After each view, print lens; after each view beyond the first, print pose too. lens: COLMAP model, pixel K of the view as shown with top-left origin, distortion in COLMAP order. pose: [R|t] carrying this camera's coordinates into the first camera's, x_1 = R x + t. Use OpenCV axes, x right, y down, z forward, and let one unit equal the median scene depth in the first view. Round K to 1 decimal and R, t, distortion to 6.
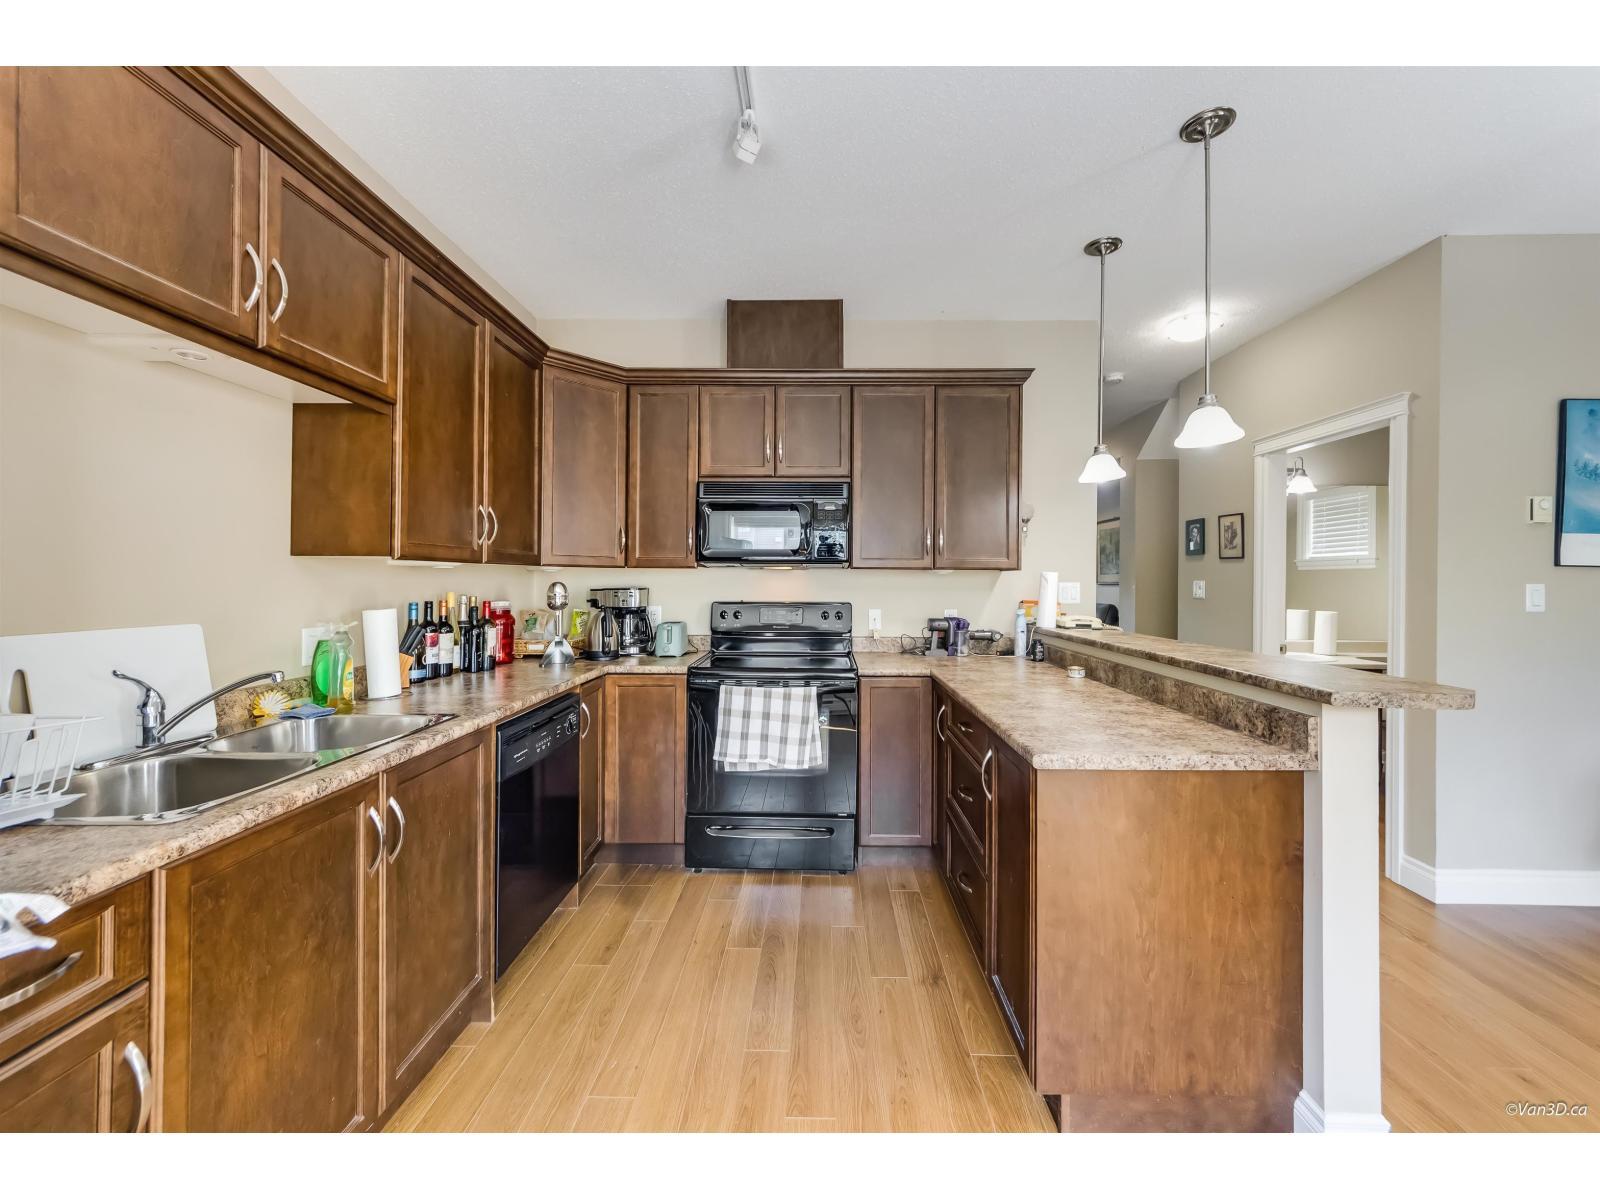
lens RADIAL K [[616.0, 0, 826.4], [0, 616.0, 580.7], [0, 0, 1]] dist [0.004939, 0.000519]
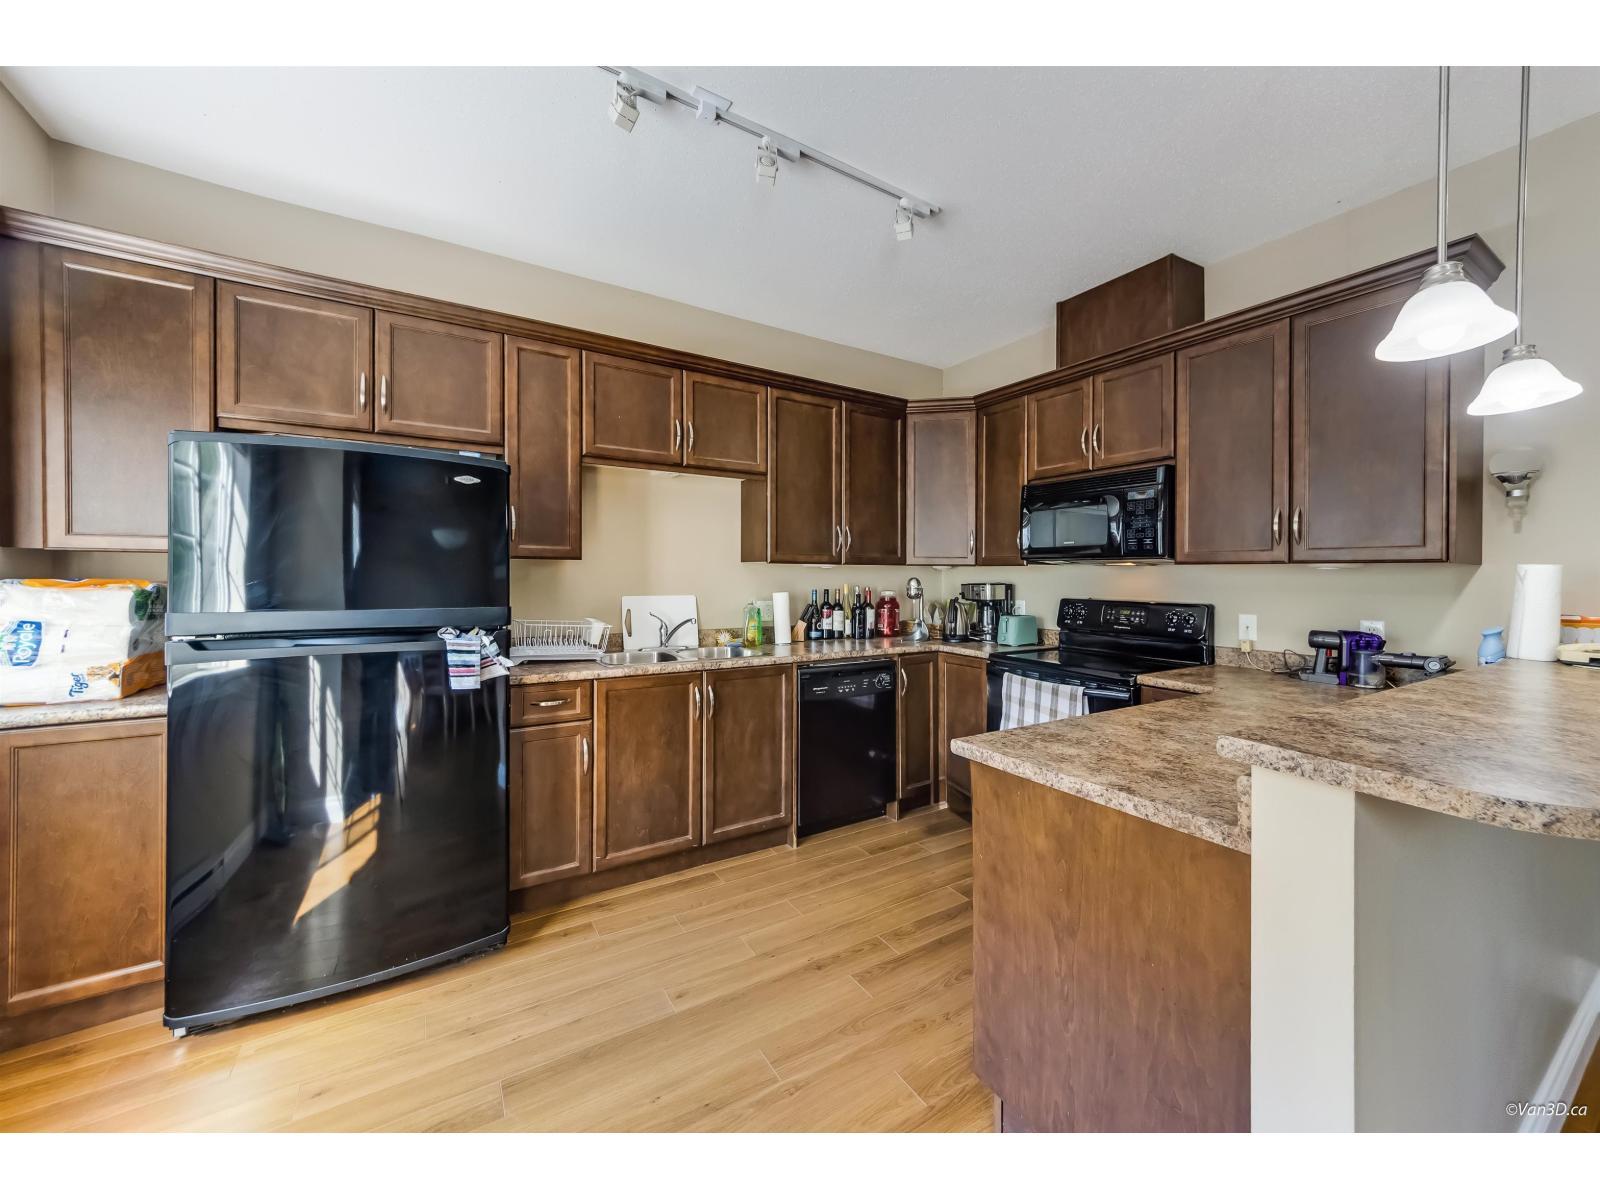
lens RADIAL K [[616.0, 0, 805.4], [0, 616.0, 584.7], [0, 0, 1]] dist [0.004939, 0.000519]
pose [[0.529293, 0.014280, -0.848319, 0.609232], [-0.007685, 0.999898, 0.012037, 0.003357], [0.848404, 0.000148, 0.529349, 0.125601]]
